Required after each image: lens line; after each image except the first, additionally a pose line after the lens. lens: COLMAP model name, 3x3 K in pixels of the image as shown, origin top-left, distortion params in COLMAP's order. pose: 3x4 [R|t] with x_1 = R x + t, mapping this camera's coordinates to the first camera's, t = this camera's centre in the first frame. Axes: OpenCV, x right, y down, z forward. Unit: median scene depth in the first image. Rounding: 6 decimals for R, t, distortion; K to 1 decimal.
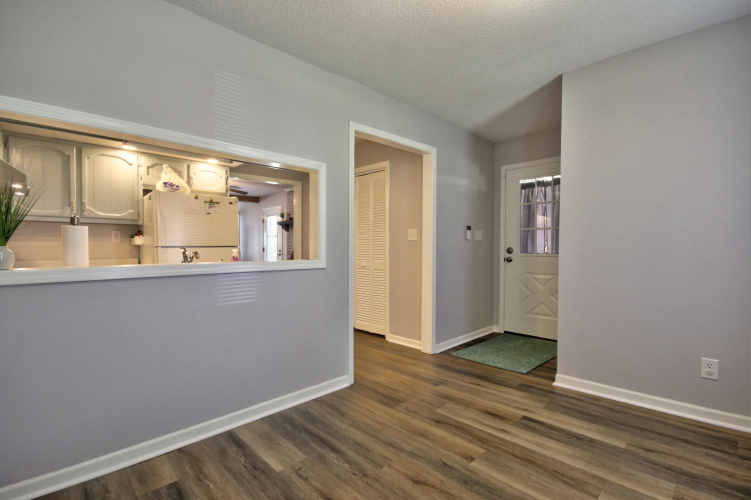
lens RADIAL K [[344.3, 0, 376.3], [0, 344.3, 253.2], [0, 0, 1]] dist [-0.005377, -0.003971]
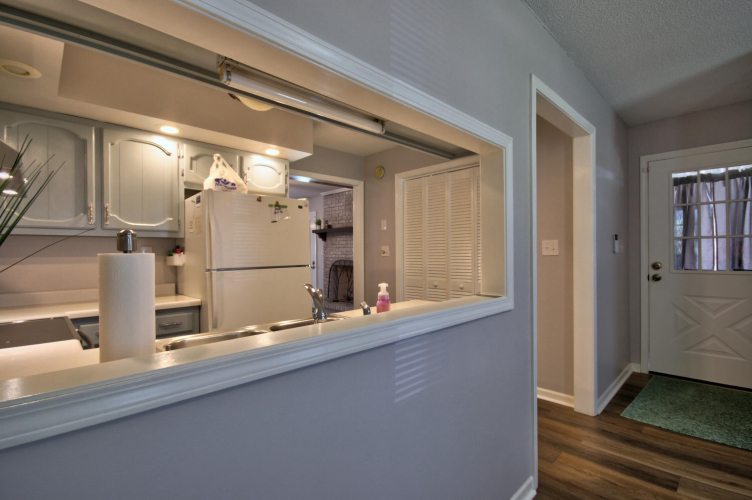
lens RADIAL K [[344.8, 0, 375.6], [0, 344.8, 251.6], [0, 0, 1]] dist [-0.005377, -0.003971]
pose [[0.999943, -0.010660, -0.000535, -0.275048], [0.010645, 0.999692, -0.022436, -0.033490], [0.000774, 0.022429, 0.999748, 0.274227]]
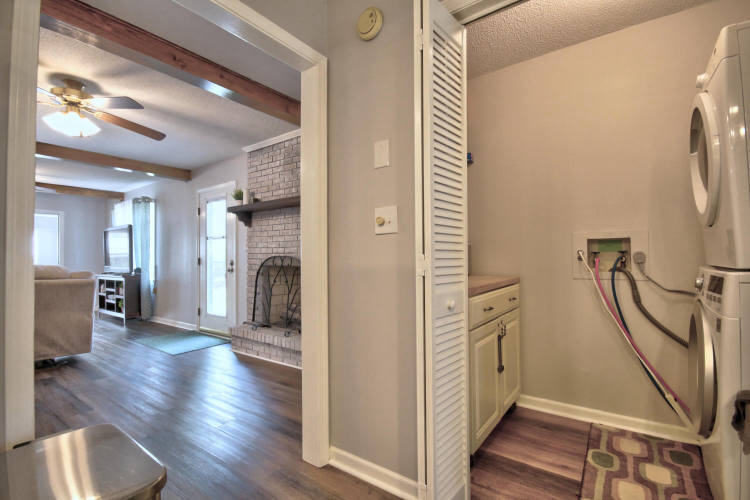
lens RADIAL K [[343.9, 0, 374.0], [0, 343.9, 254.8], [0, 0, 1]] dist [-0.005377, -0.003971]
pose [[0.986739, -0.005084, 0.162237, -0.328837], [0.010266, 0.999463, -0.031115, -0.001577], [-0.161991, 0.032368, 0.986261, 0.957175]]
